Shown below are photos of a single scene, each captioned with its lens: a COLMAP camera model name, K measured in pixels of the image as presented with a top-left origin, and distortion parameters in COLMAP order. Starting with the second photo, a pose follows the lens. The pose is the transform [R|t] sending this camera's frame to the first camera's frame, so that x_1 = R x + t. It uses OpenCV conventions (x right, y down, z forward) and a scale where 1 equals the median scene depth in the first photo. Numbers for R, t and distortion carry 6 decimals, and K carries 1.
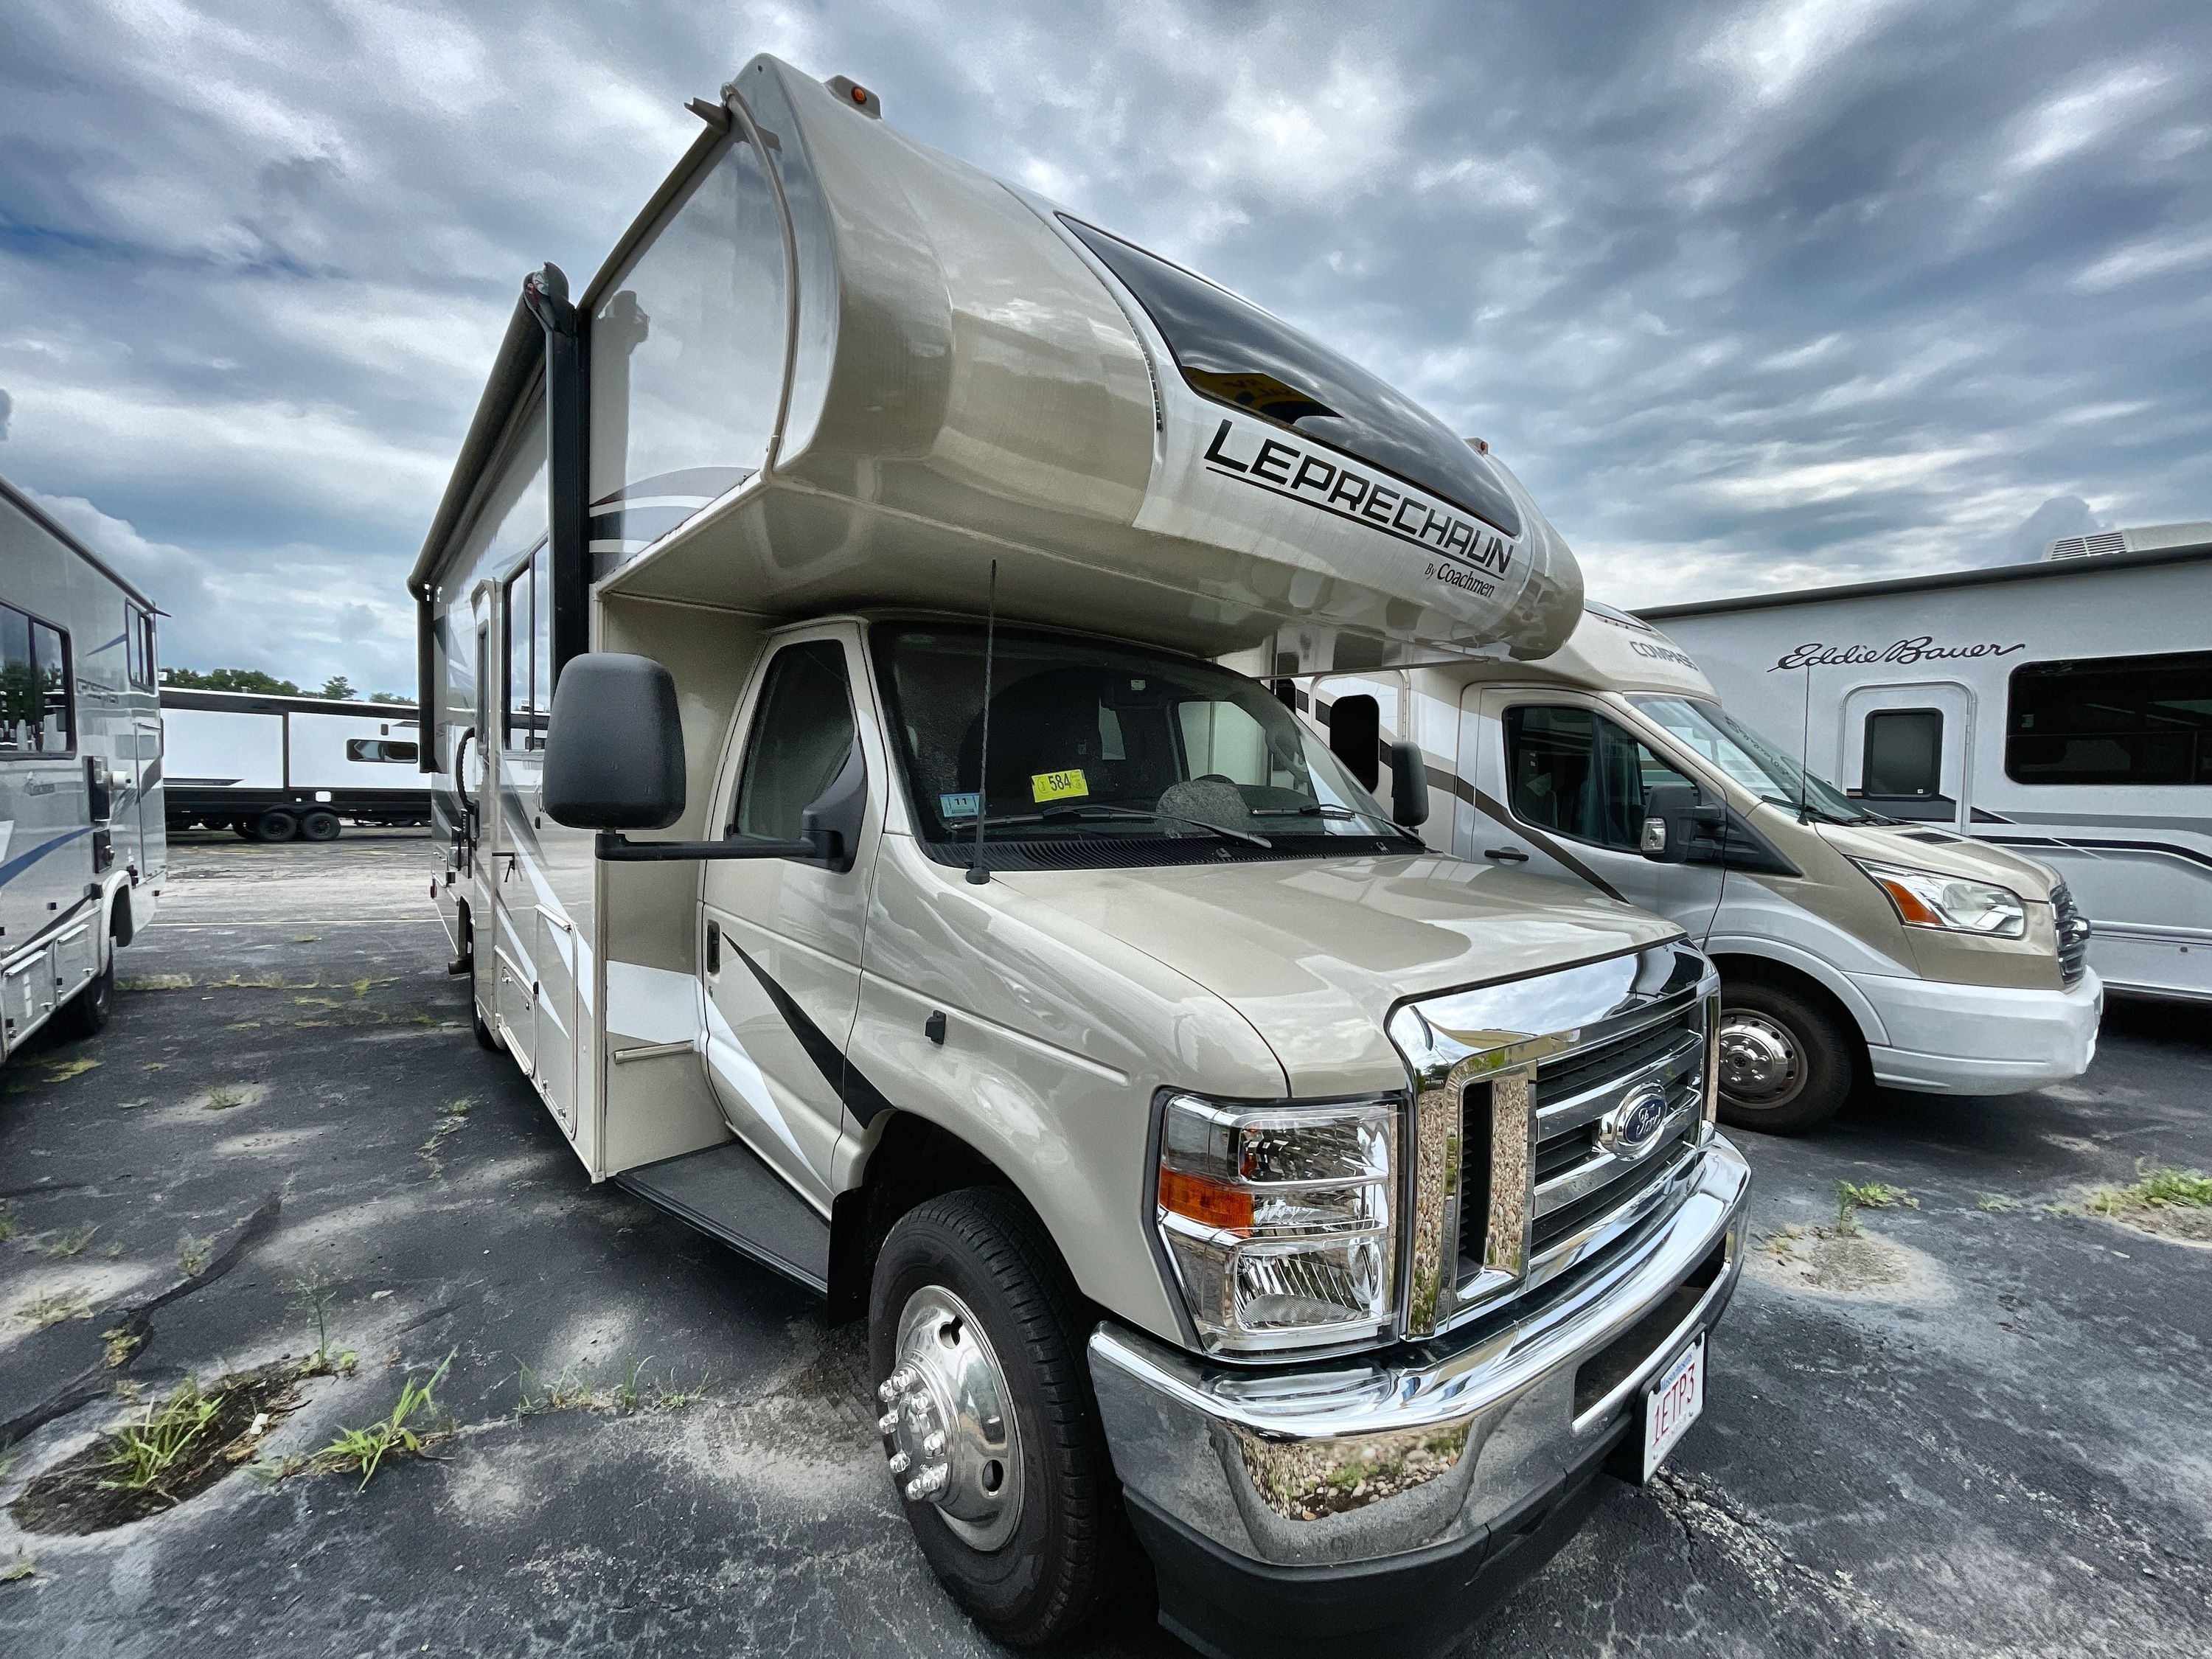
lens RADIAL K [[940.3, 0, 1106.0], [0, 940.3, 829.5], [0, 0, 1]] dist [0.012735, 0.000009]
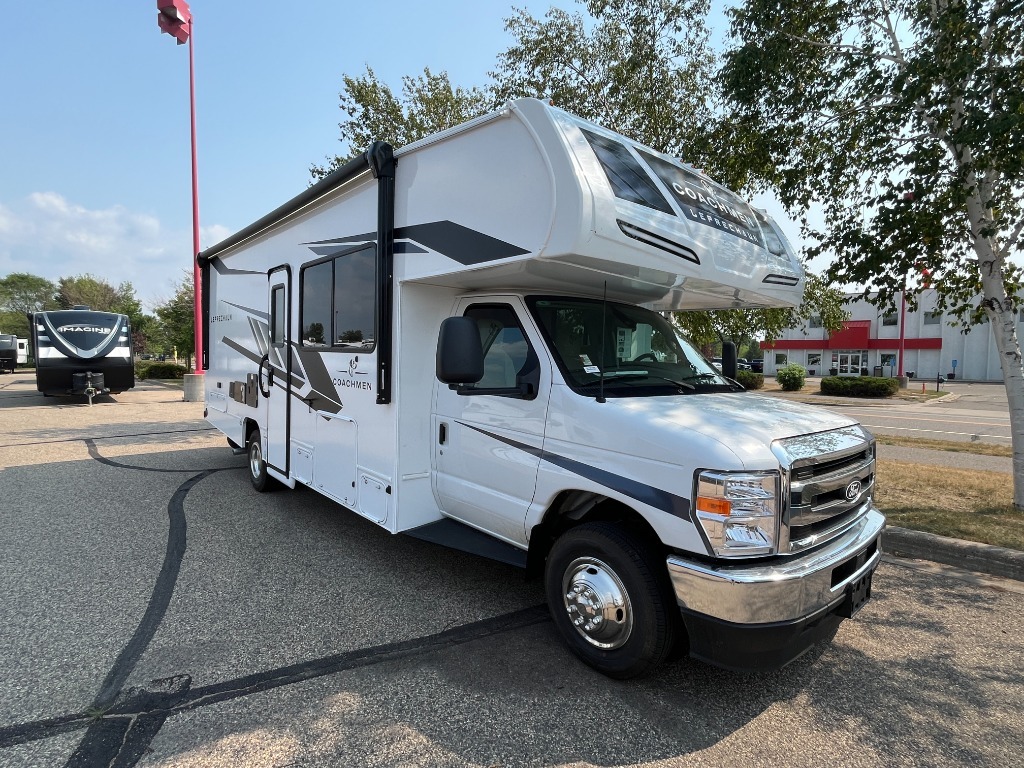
lens RADIAL K [[537.5, 0, 511.6], [0, 537.5, 356.6], [0, 0, 1]] dist [0.000266, -0.000118]
pose [[0.999783, 0.004411, 0.020371, -0.438690], [-0.003435, 0.998855, -0.047719, 0.000319], [-0.020558, 0.047638, 0.998653, -0.548975]]
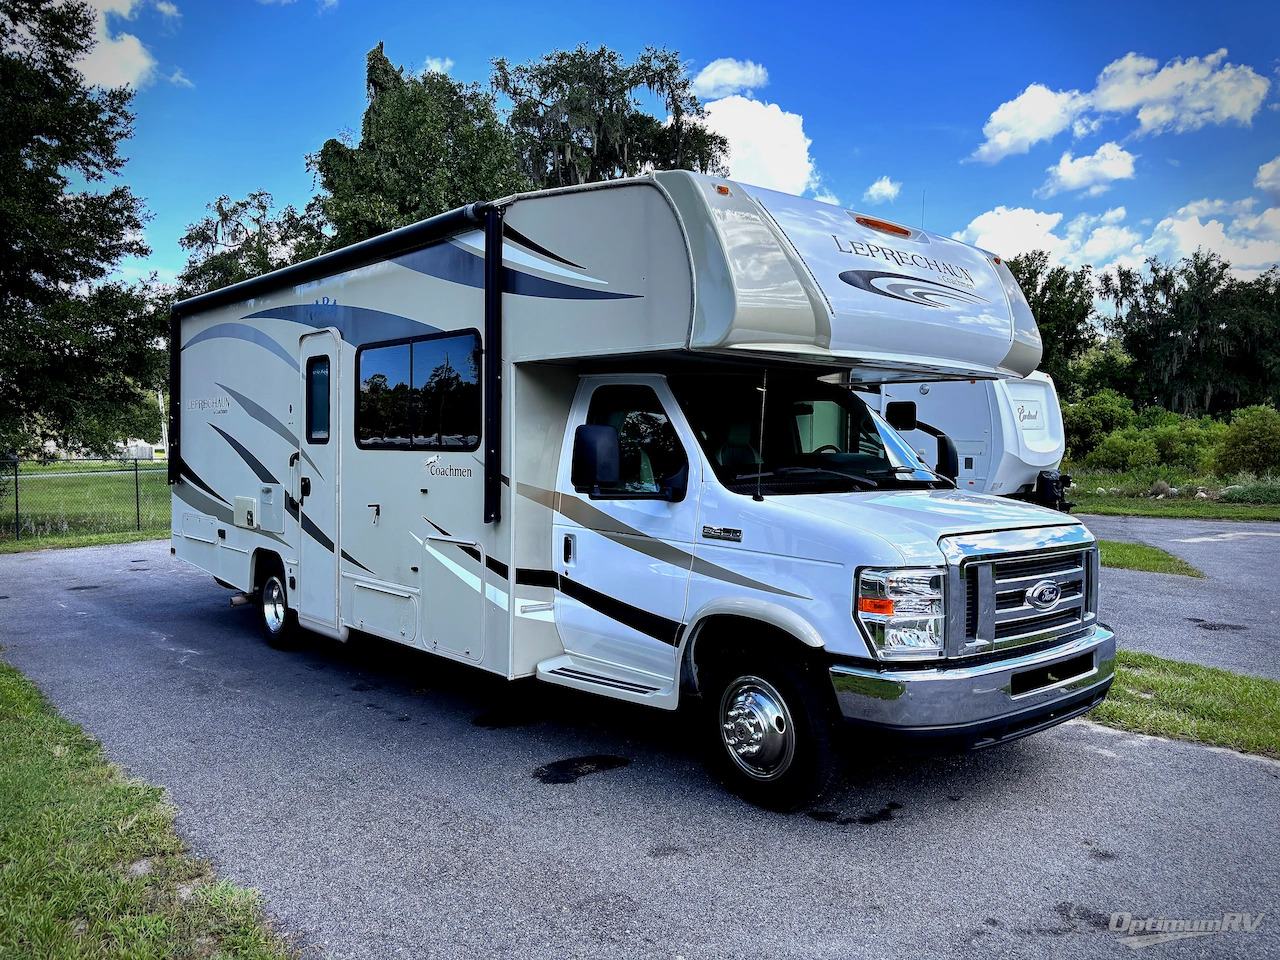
lens RADIAL K [[972.5, 0, 638.9], [0, 972.5, 440.7], [0, 0, 1]] dist [0.042504, 0.000641]
pose [[0.999607, -0.018675, 0.020929, -0.501700], [0.019771, 0.998376, -0.053433, 0.032039], [-0.019897, 0.053826, 0.998352, -1.476239]]
